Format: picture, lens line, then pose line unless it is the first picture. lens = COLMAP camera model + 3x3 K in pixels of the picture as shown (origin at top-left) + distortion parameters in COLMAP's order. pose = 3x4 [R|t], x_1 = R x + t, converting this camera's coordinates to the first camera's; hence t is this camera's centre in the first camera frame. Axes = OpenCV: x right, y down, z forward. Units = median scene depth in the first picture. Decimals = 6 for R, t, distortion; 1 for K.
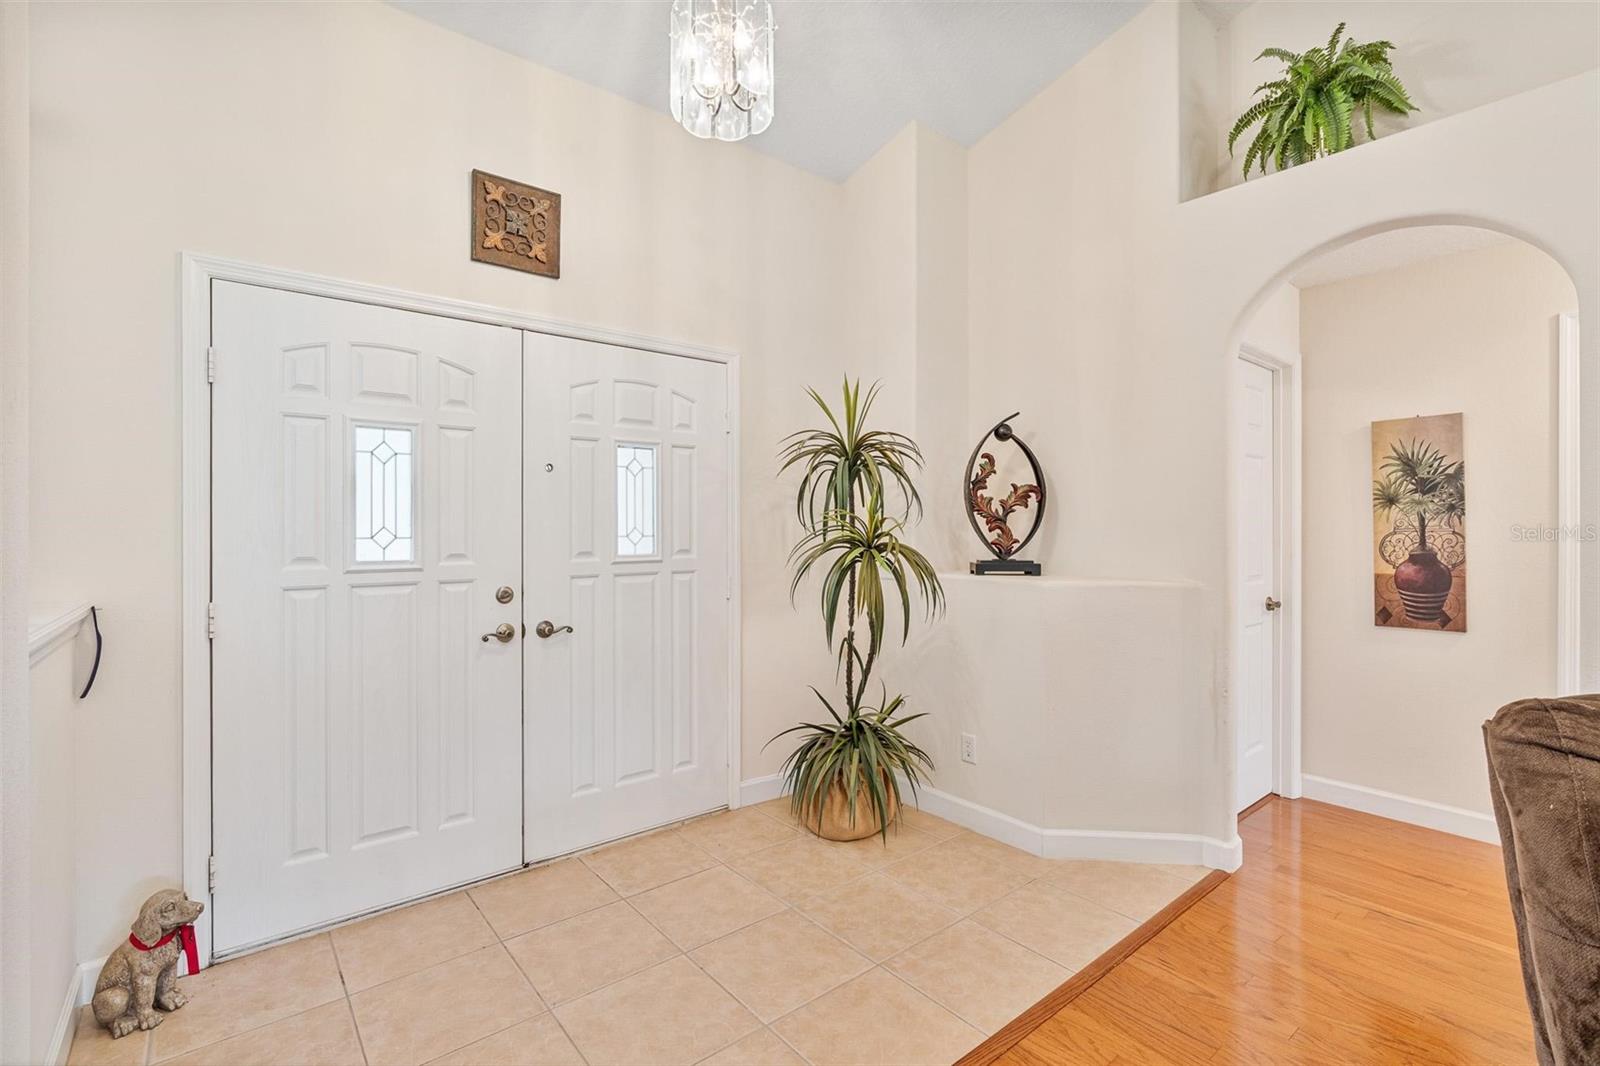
lens RADIAL K [[717.3, 0, 795.5], [0, 717.3, 525.9], [0, 0, 1]] dist [-0.011726, 0.005200]
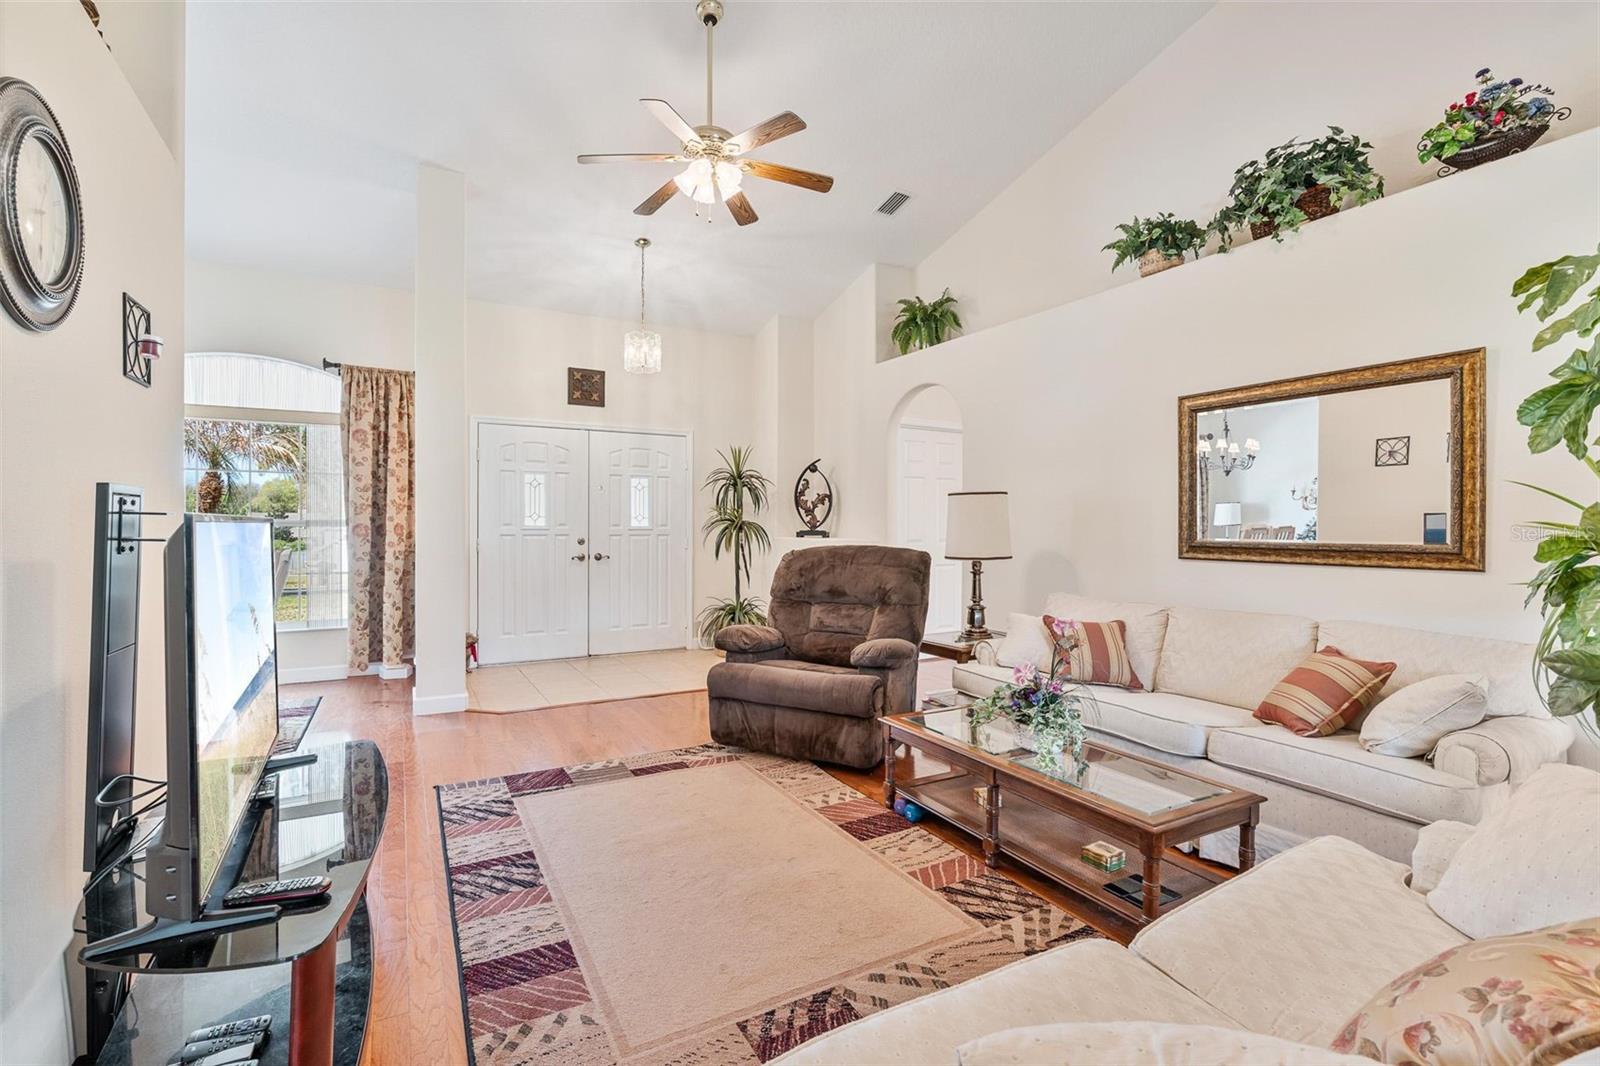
lens RADIAL K [[717.3, 0, 797.0], [0, 717.3, 528.6], [0, 0, 1]] dist [-0.011726, 0.005200]
pose [[0.985250, 0.004795, -0.171056, 0.607668], [-0.004158, 0.999983, 0.004084, 0.034415], [0.171072, -0.003312, 0.985253, -1.054029]]
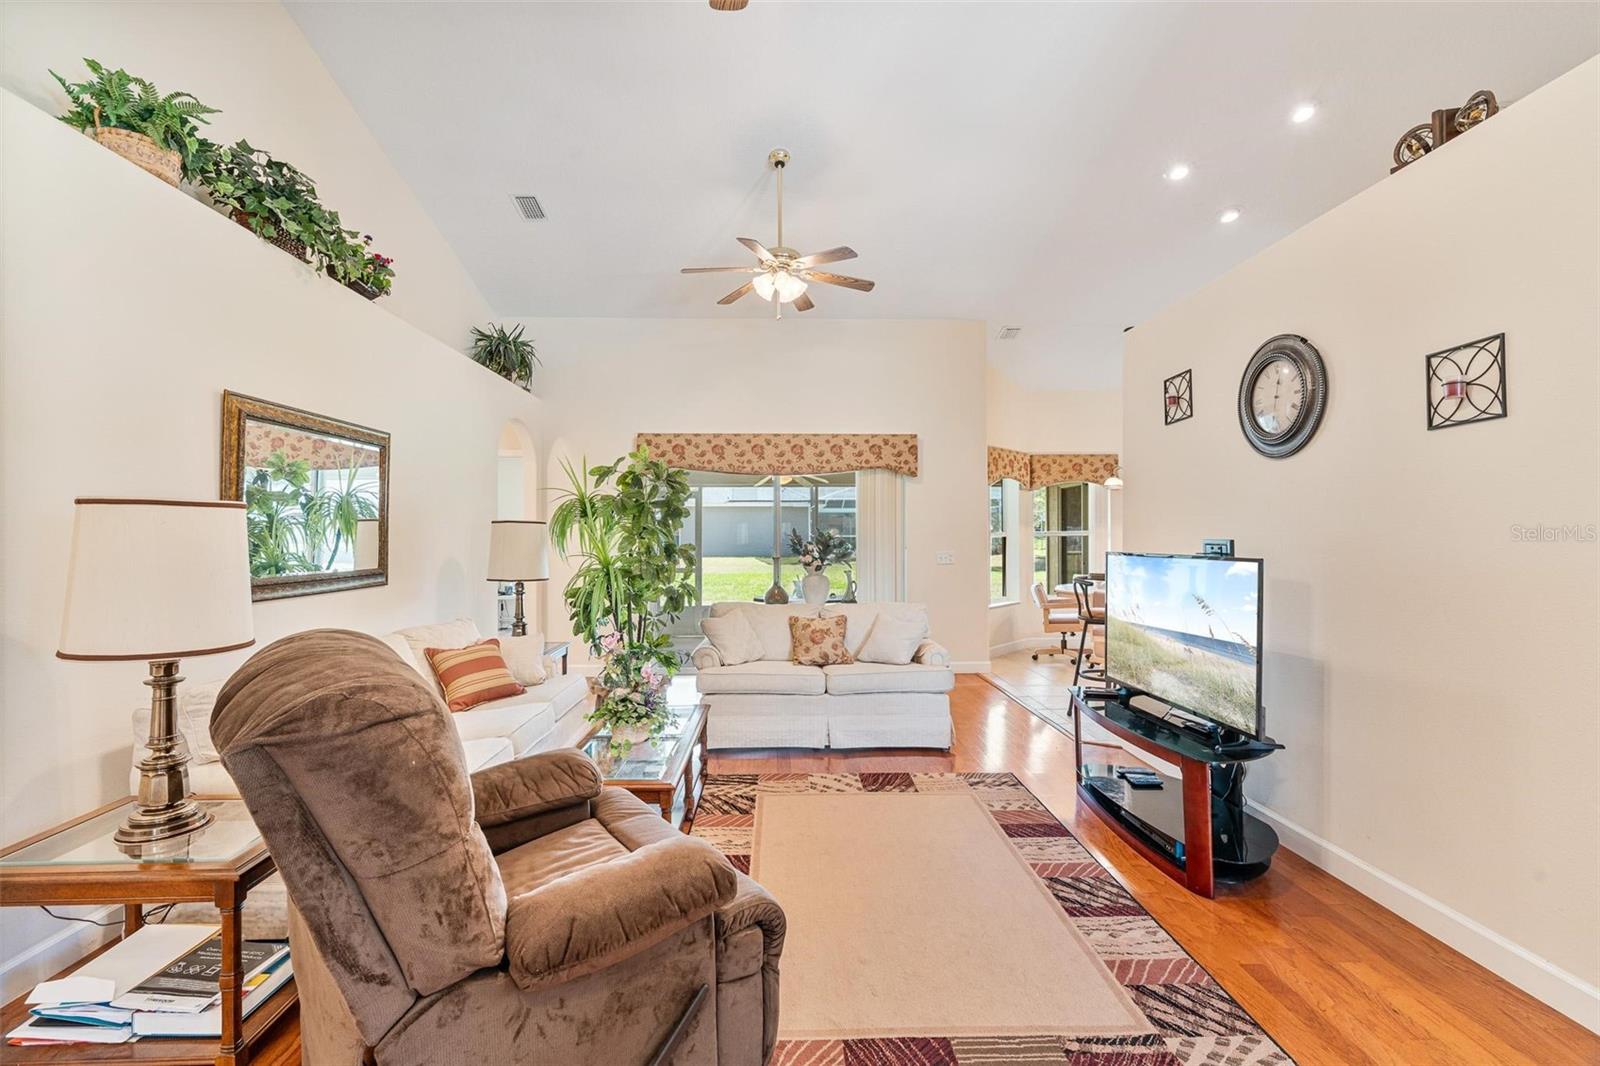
lens RADIAL K [[717.3, 0, 797.4], [0, 717.3, 531.0], [0, 0, 1]] dist [-0.011726, 0.005200]
pose [[-0.796033, 0.006745, 0.605216, -0.598976], [0.002528, 0.999966, -0.007819, -0.020746], [-0.605248, -0.004694, -0.796023, 1.716439]]
